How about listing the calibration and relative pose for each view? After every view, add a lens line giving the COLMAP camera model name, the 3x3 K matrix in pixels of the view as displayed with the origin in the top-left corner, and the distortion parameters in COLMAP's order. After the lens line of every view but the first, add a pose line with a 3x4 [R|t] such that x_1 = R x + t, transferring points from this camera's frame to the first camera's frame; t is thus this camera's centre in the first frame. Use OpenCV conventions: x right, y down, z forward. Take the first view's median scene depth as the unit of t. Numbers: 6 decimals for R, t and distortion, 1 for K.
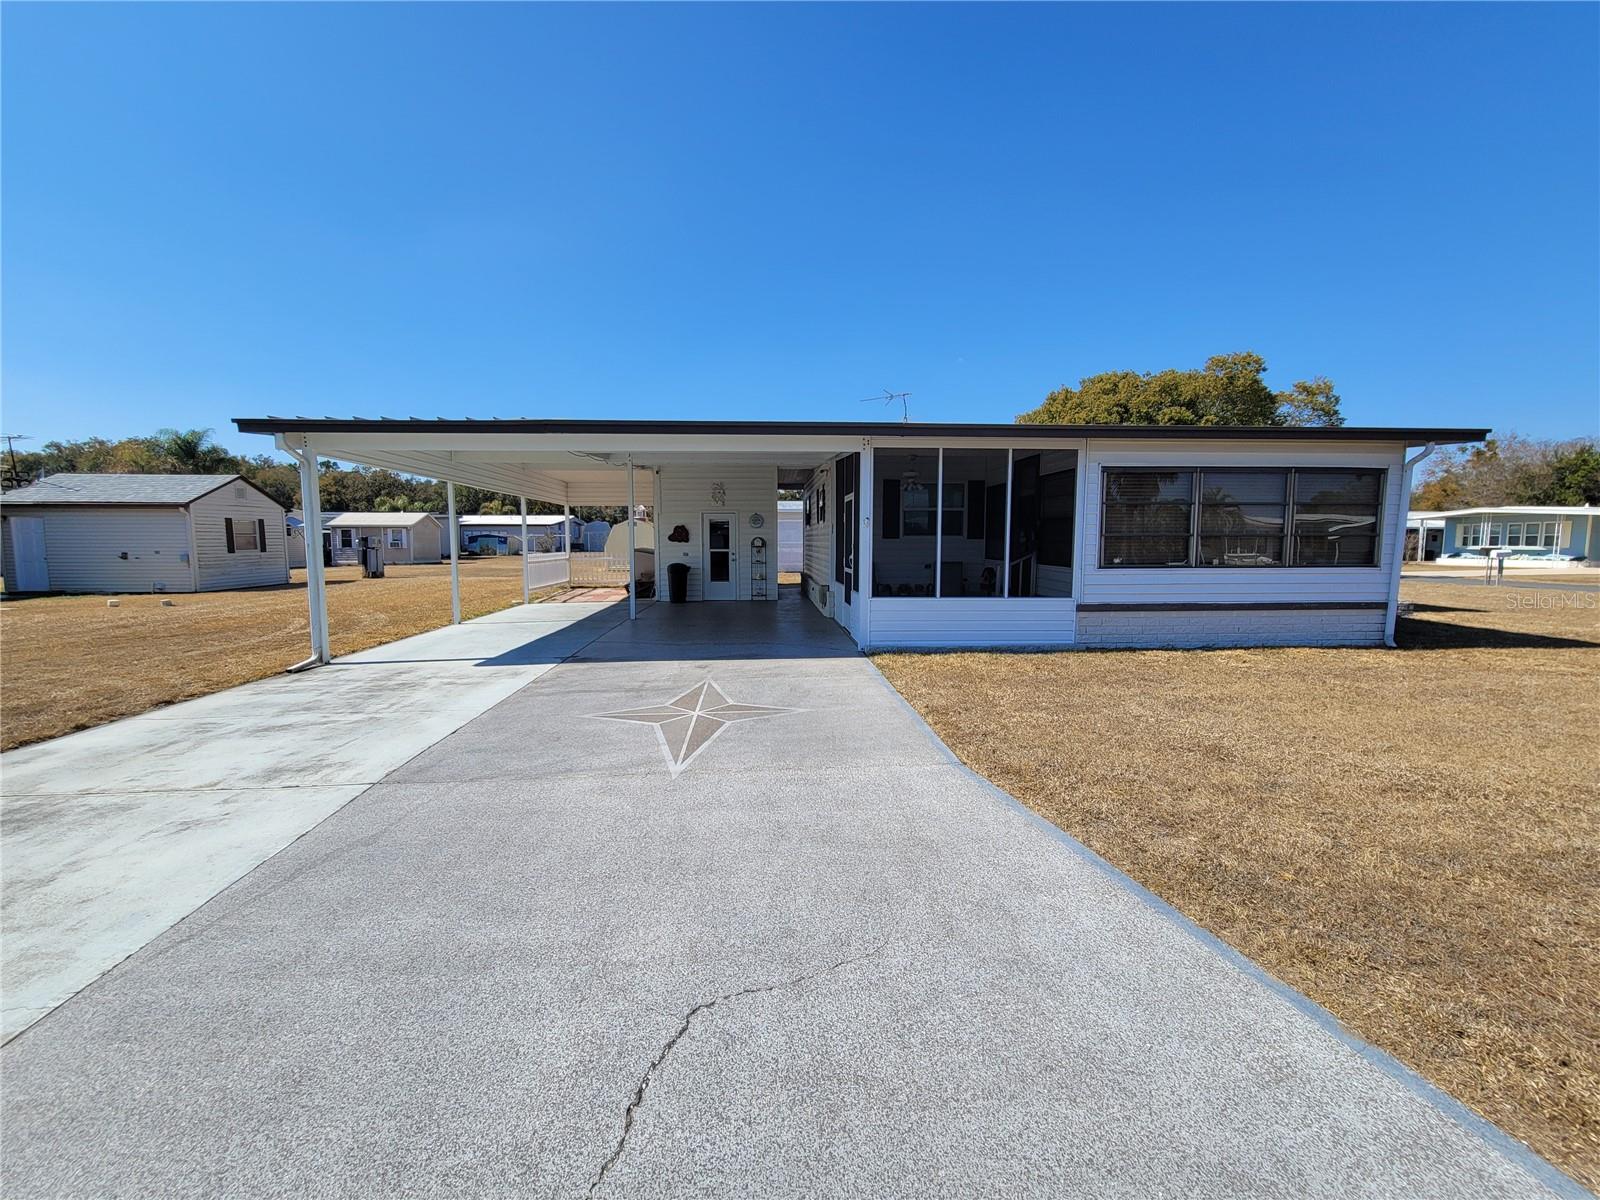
lens RADIAL K [[647.2, 0, 797.2], [0, 647.2, 600.2], [0, 0, 1]] dist [-0.003563, -0.000337]
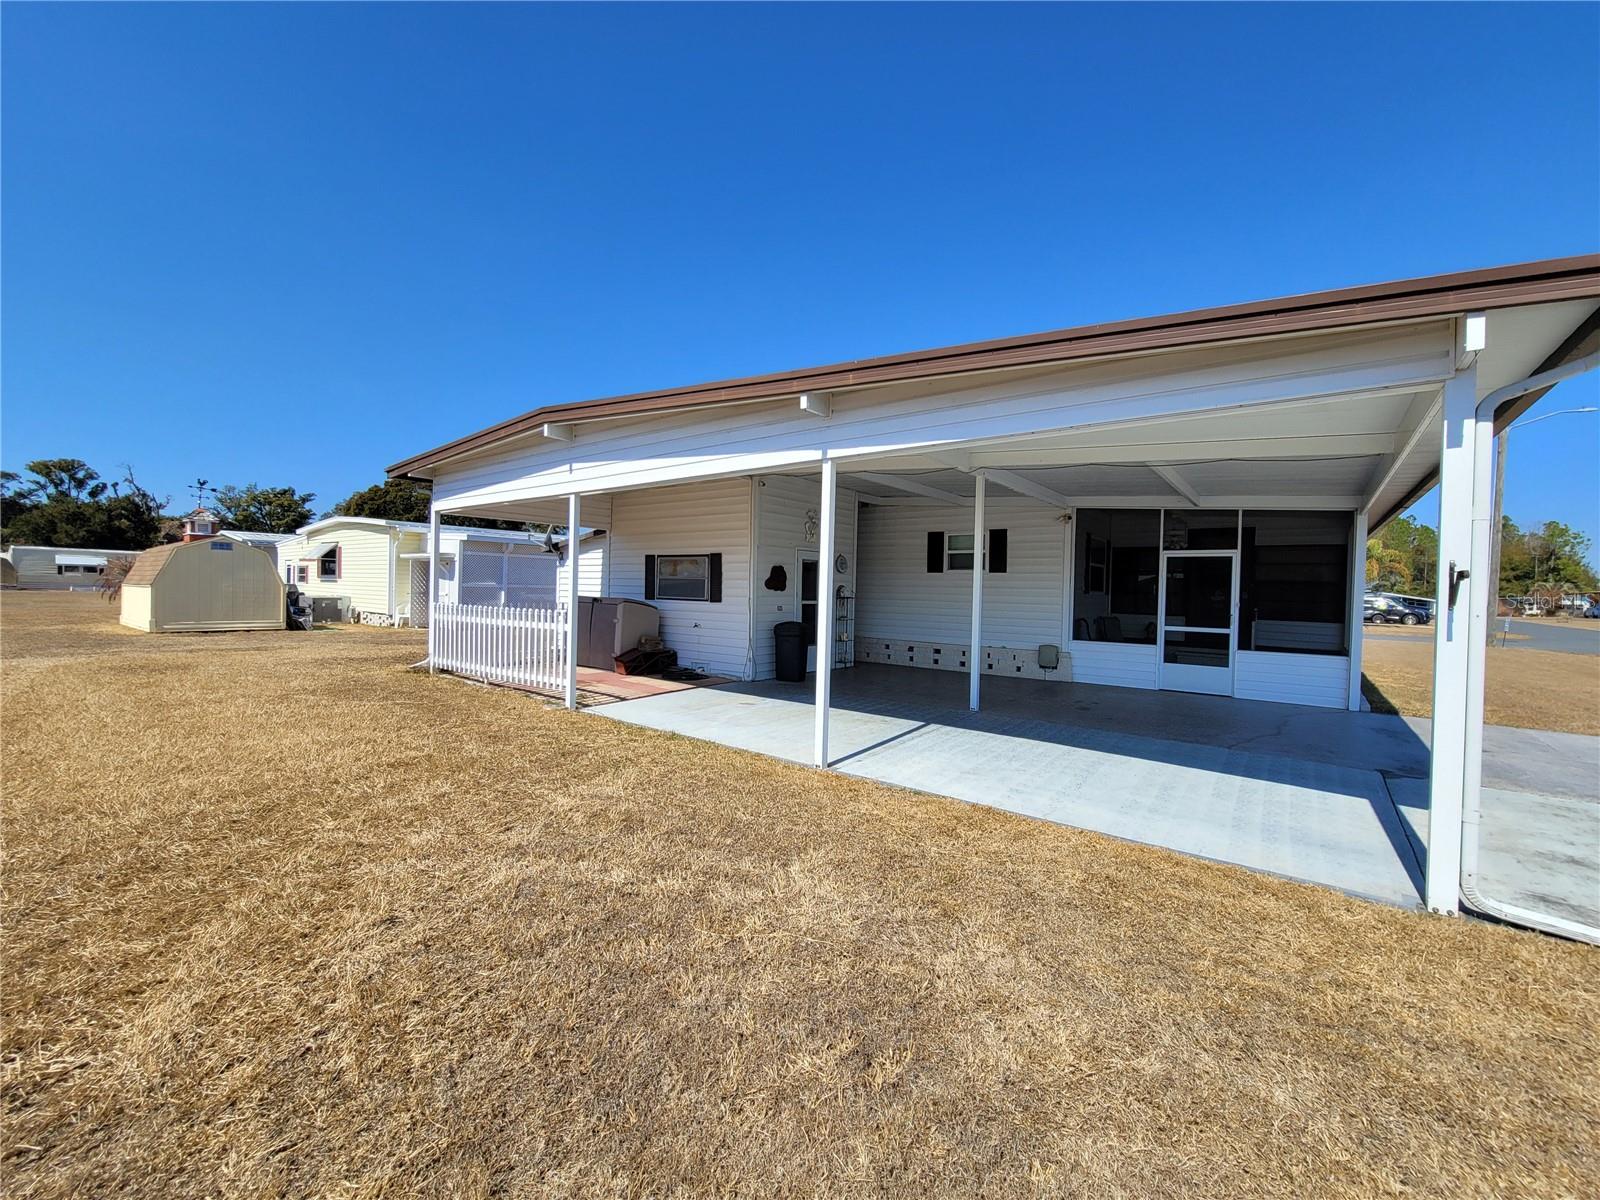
lens RADIAL K [[647.2, 0, 792.2], [0, 647.2, 595.9], [0, 0, 1]] dist [-0.003563, -0.000337]
pose [[0.661614, 0.008593, 0.749795, -0.302562], [0.046361, 0.997553, -0.052342, -0.021376], [-0.748410, 0.069391, 0.659597, 0.241733]]
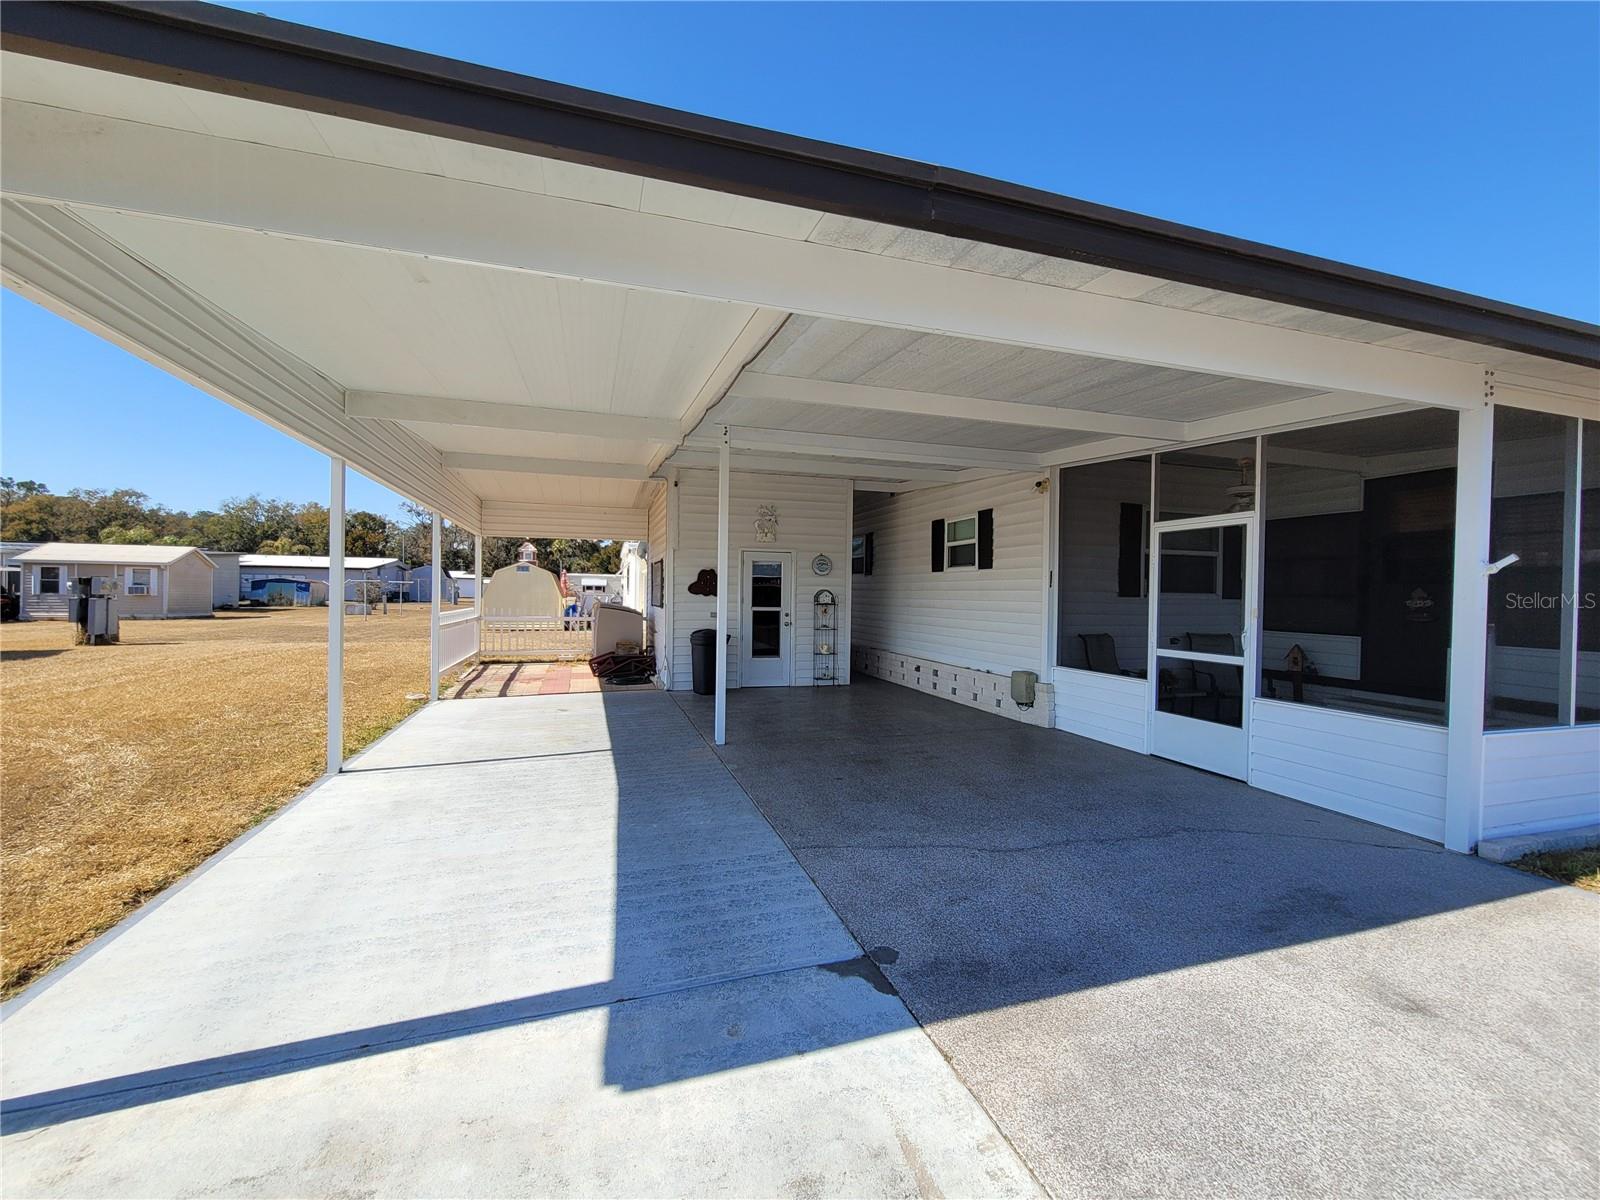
lens RADIAL K [[647.2, 0, 792.9], [0, 647.2, 604.2], [0, 0, 1]] dist [-0.003563, -0.000337]
pose [[0.969290, 0.011218, 0.245664, -0.113566], [0.007299, 0.997207, -0.074334, -0.015173], [-0.245812, 0.073845, 0.966501, 0.166016]]
